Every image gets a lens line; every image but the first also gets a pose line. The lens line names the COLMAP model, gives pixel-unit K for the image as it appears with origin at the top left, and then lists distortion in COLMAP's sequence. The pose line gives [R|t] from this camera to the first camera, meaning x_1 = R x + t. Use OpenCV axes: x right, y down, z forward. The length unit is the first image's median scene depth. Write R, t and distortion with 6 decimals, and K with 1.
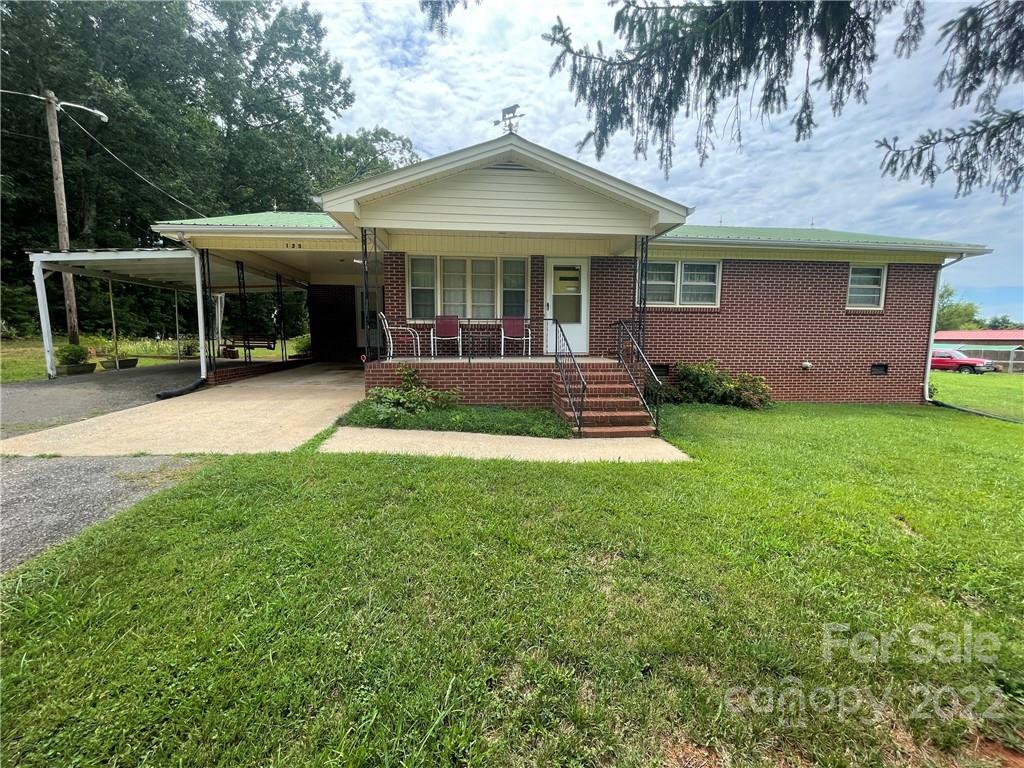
lens RADIAL K [[415.5, 0, 511.5], [0, 415.5, 387.5], [0, 0, 1]] dist [0.003884, -0.001378]
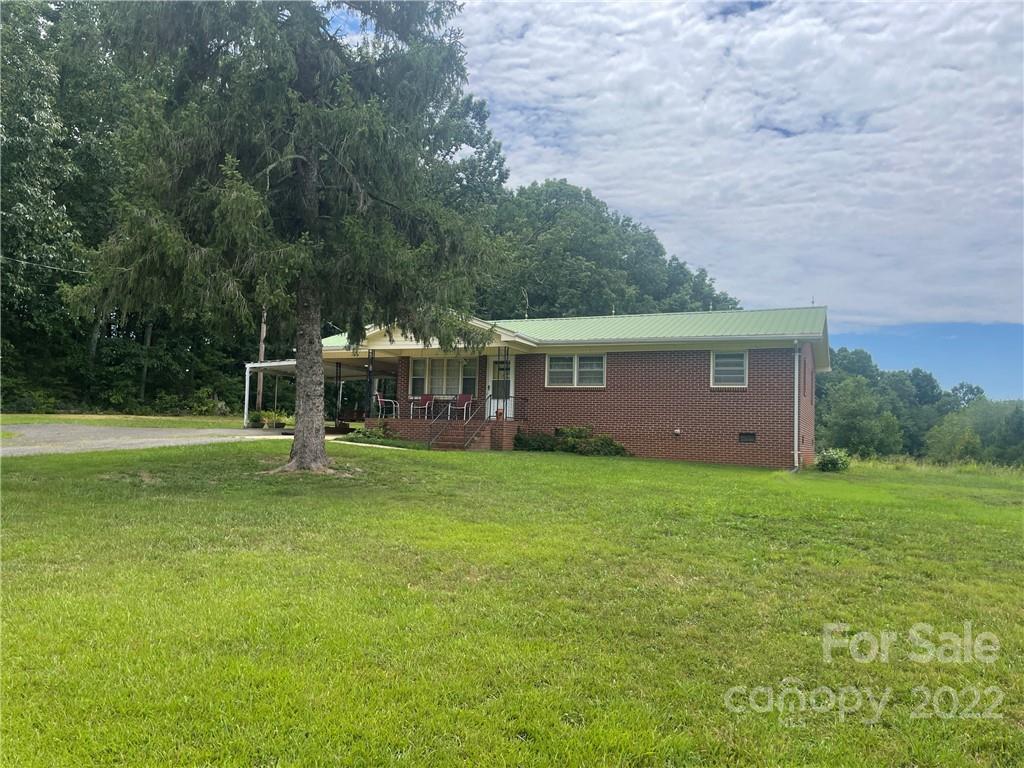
lens RADIAL K [[786.5, 0, 511.0], [0, 786.5, 385.7], [0, 0, 1]] dist [0.078779, -0.090668]
pose [[0.872288, -0.012560, -0.488831, 1.423011], [-0.082072, 0.981729, -0.171677, 0.255199], [0.482055, 0.189871, 0.855320, -1.274356]]
